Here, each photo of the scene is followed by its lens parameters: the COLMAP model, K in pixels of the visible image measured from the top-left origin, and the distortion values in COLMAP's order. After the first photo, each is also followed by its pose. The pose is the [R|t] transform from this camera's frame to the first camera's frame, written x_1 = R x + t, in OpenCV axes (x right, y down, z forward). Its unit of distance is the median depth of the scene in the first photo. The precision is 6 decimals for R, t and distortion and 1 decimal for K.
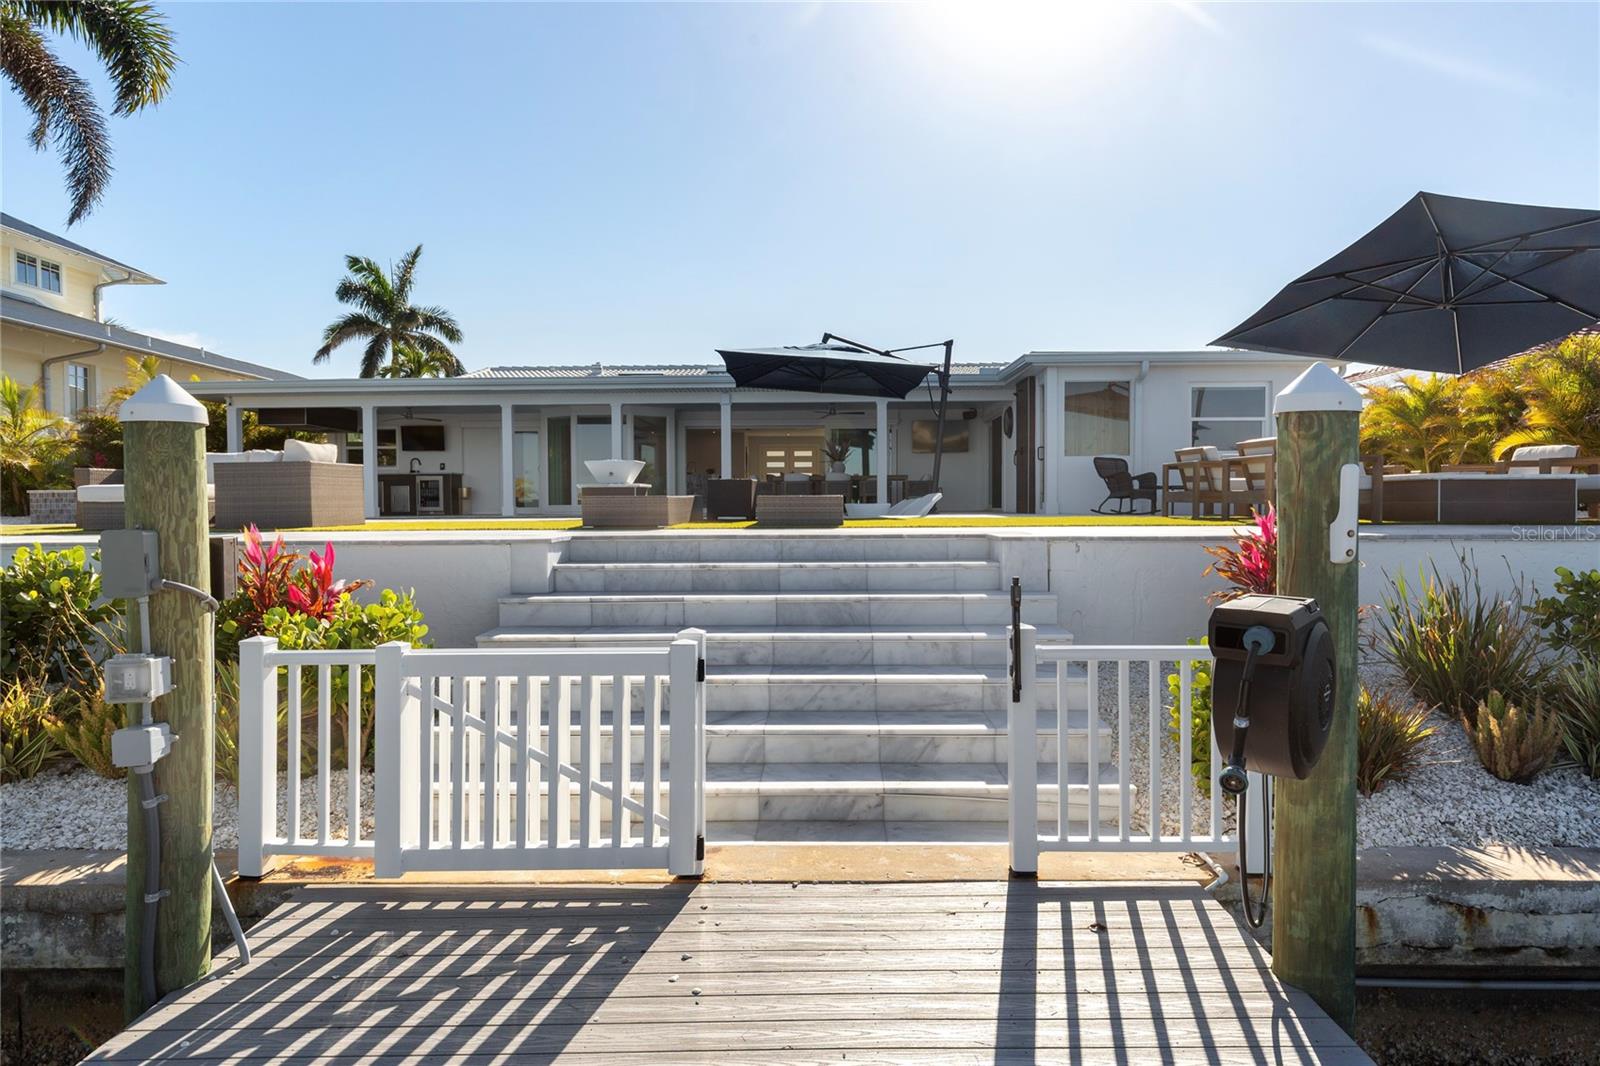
lens RADIAL K [[962.6, 0, 800.0], [0, 962.6, 533.0], [0, 0, 1]] dist [0.002690, 0.000836]
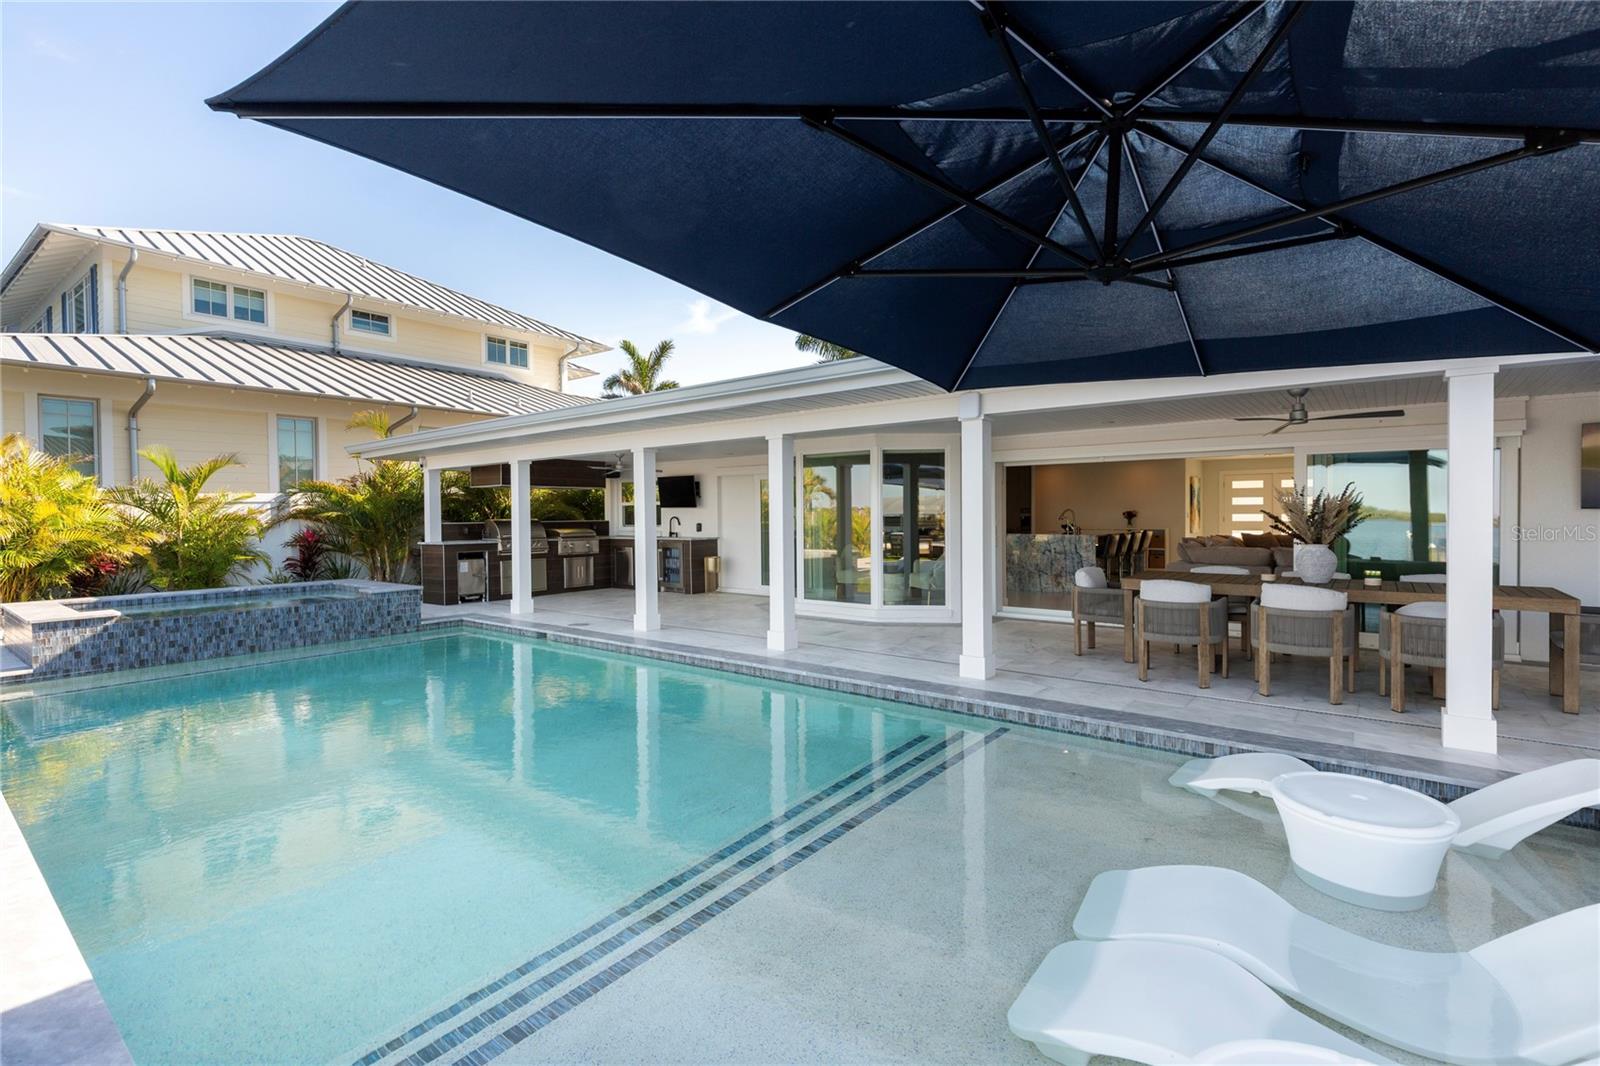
lens RADIAL K [[736.3, 0, 802.2], [0, 736.3, 518.7], [0, 0, 1]] dist [0.003418, 0.000703]
pose [[0.800377, 0.003396, -0.599488, 0.047416], [-0.011156, 0.999895, -0.009230, -0.071406], [0.599394, 0.014075, 0.800331, 0.578023]]
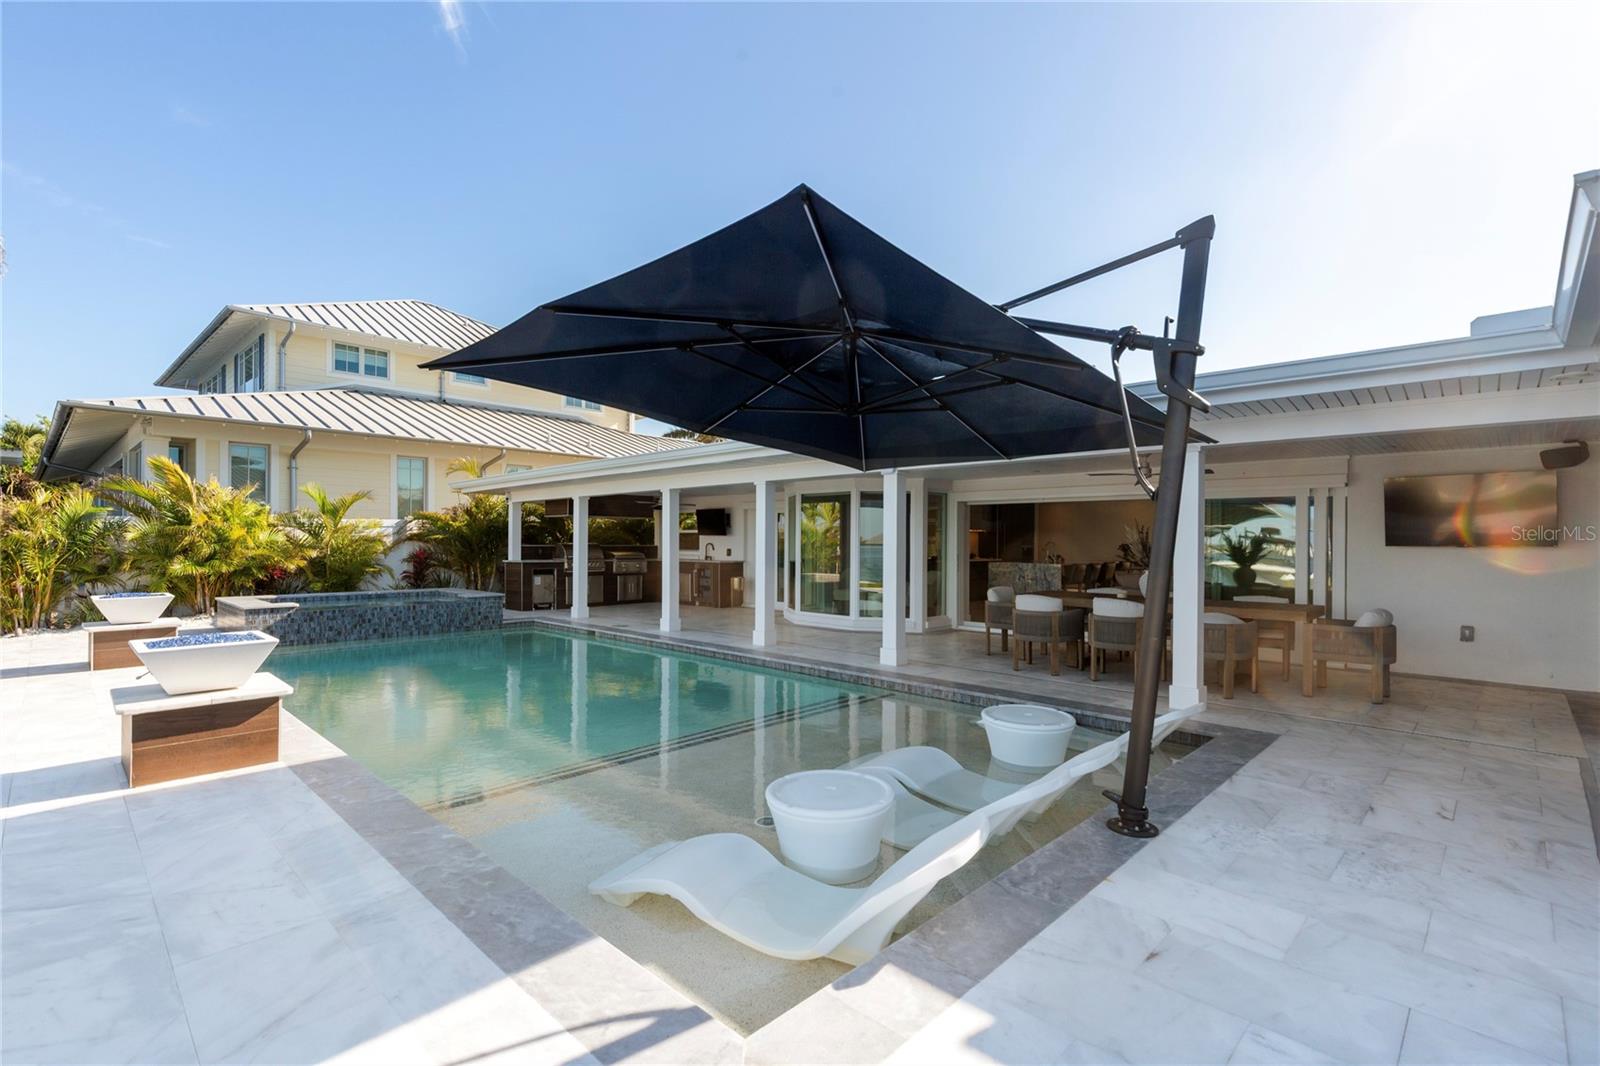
lens RADIAL K [[732.2, 0, 801.1], [0, 732.2, 535.2], [0, 0, 1]] dist [-0.000523, -0.000115]
pose [[0.736662, 0.004191, -0.676249, 0.149251], [-0.027931, 0.999316, -0.024232, -0.070344], [0.675685, 0.036739, 0.736275, 0.533485]]
